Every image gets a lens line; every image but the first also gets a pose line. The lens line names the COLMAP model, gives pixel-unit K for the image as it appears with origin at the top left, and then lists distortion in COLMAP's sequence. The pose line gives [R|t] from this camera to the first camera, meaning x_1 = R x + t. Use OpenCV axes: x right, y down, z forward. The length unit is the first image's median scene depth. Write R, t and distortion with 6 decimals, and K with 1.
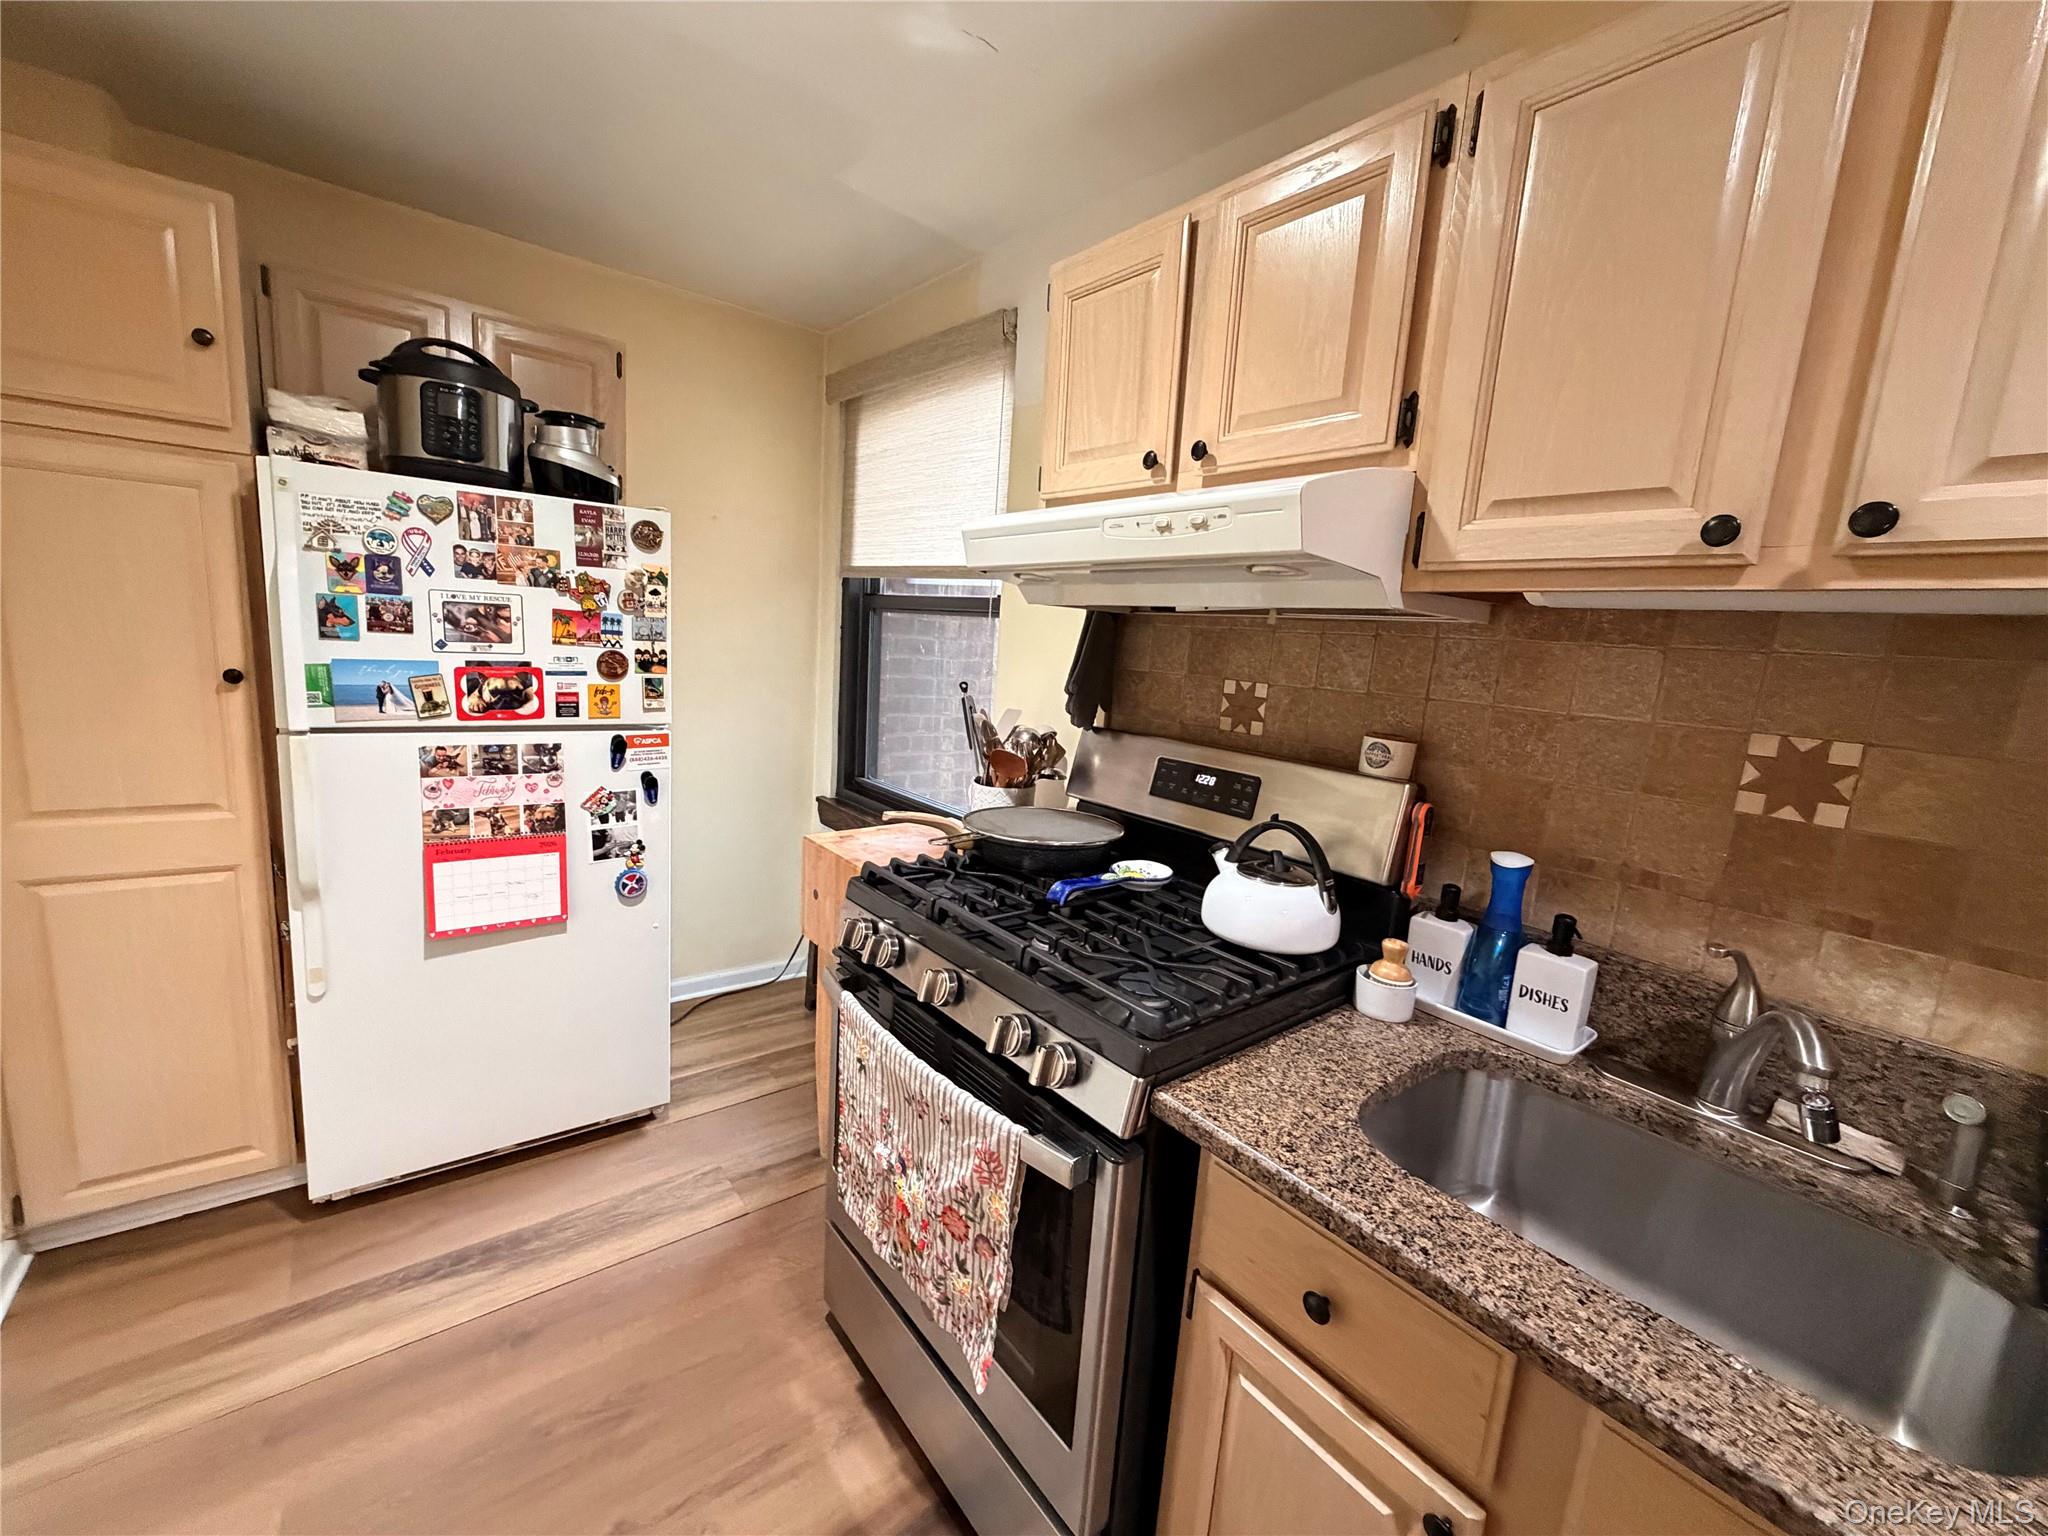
lens RADIAL K [[817.4, 0, 1025.7], [0, 817.4, 767.6], [0, 0, 1]] dist [-0.001902, -0.000747]
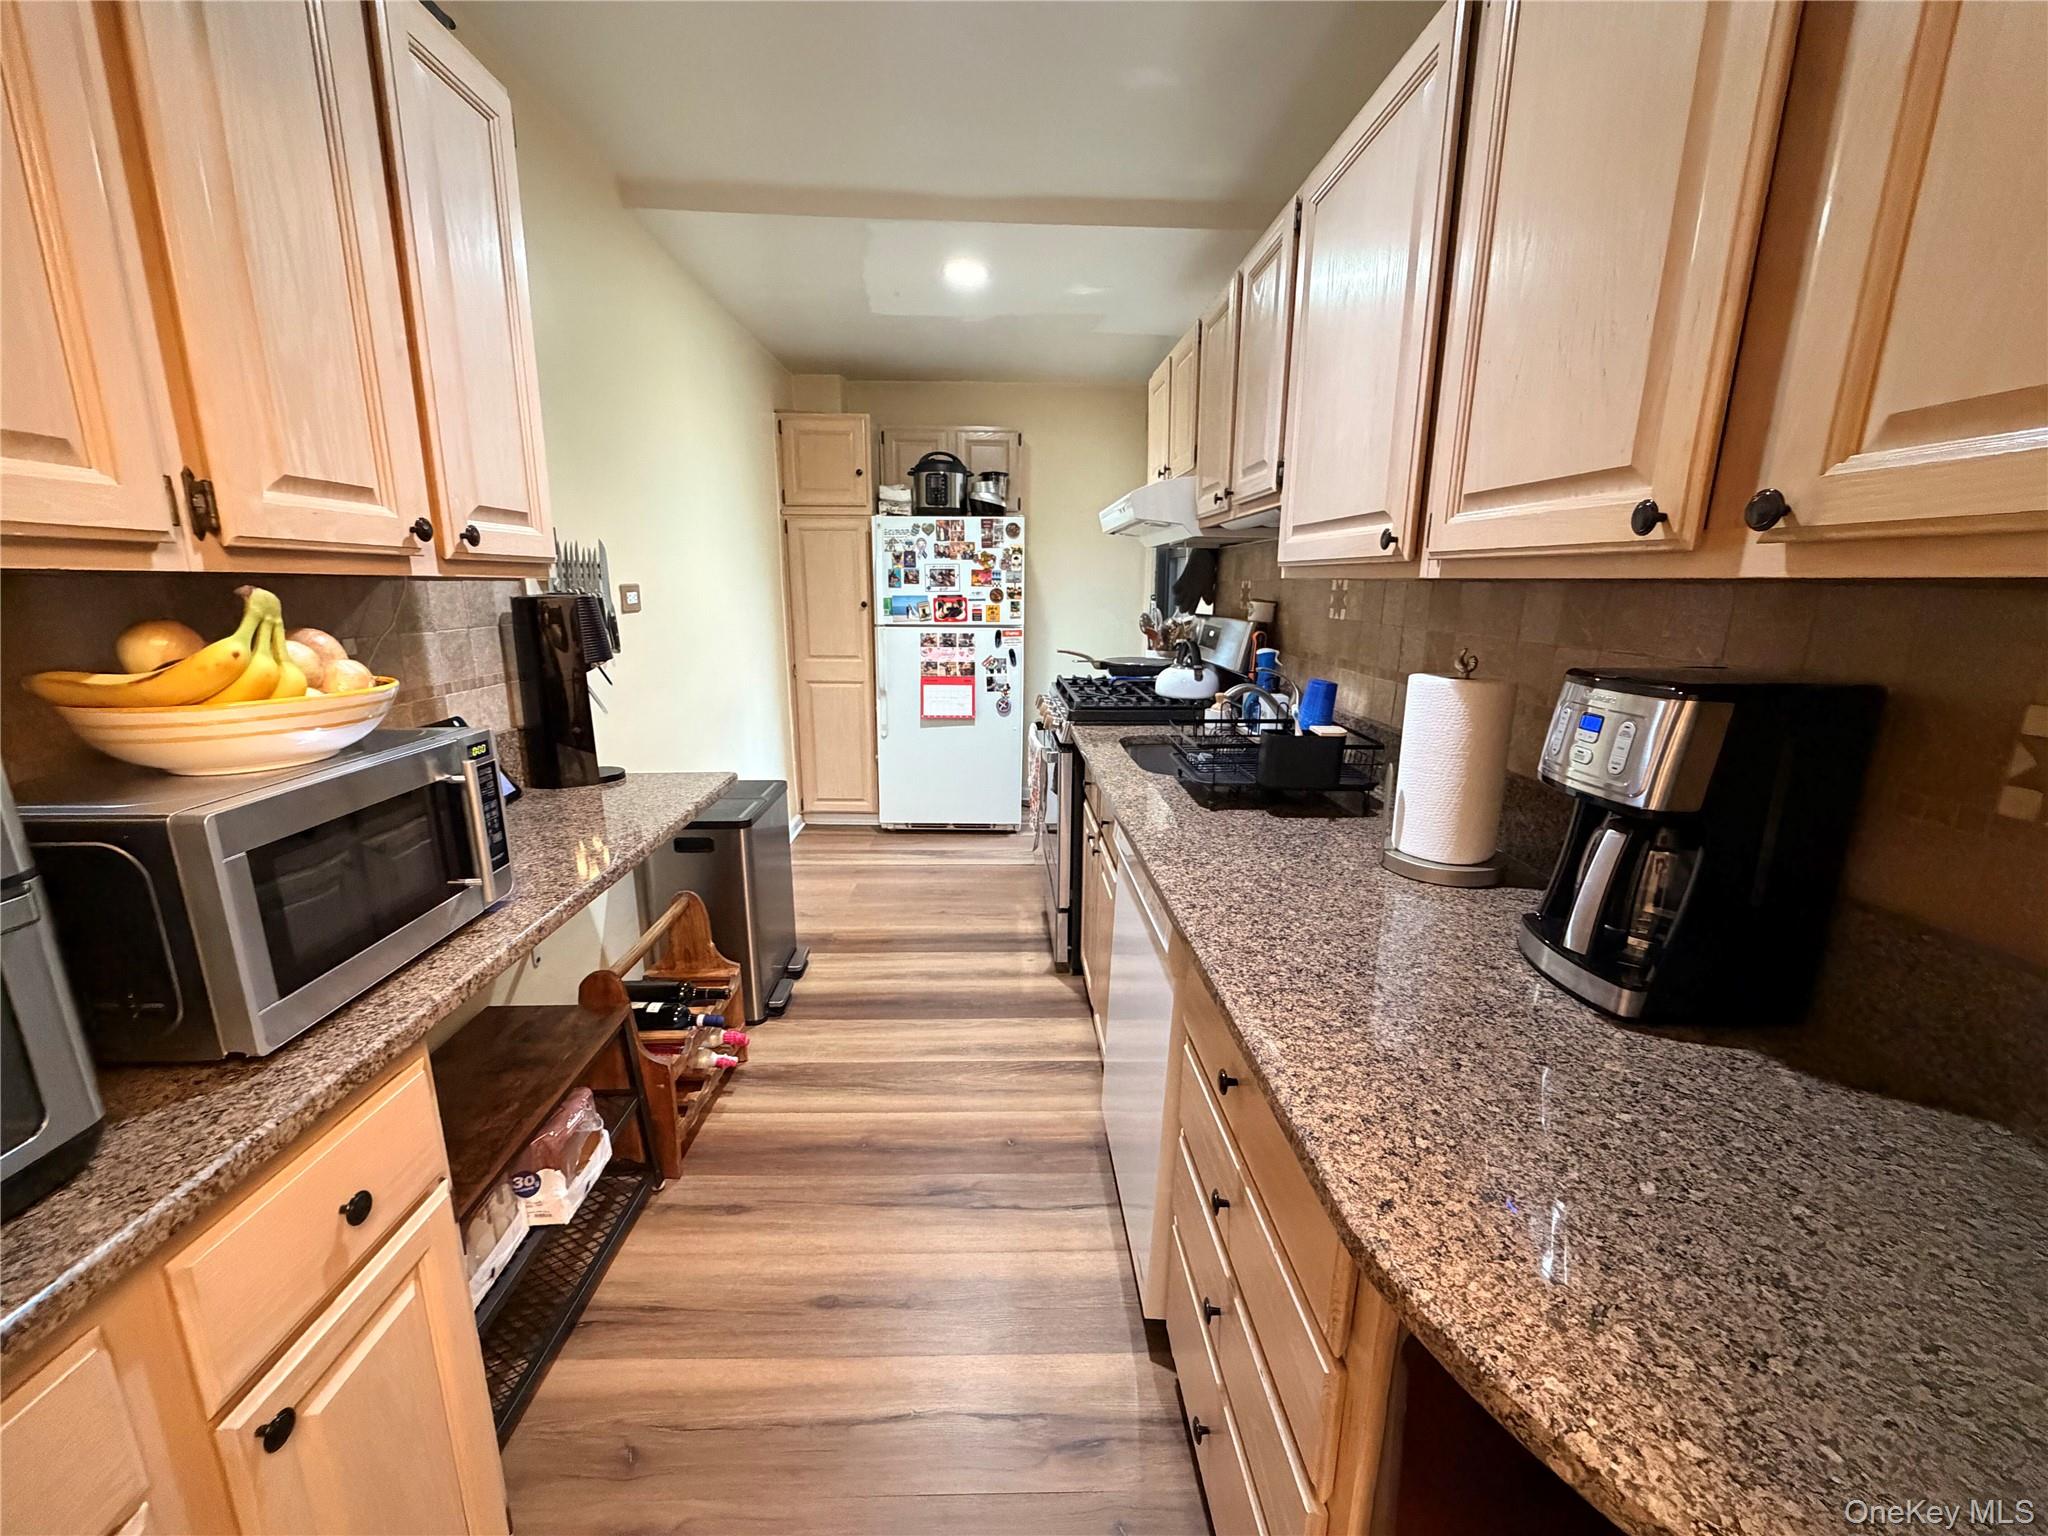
lens RADIAL K [[817.4, 0, 1017.1], [0, 817.4, 768.2], [0, 0, 1]] dist [-0.001902, -0.000747]
pose [[0.800431, 0.070746, -0.595236, 0.856876], [-0.047706, 0.997379, 0.054390, 0.210152], [0.597524, -0.015139, 0.801708, -0.680587]]
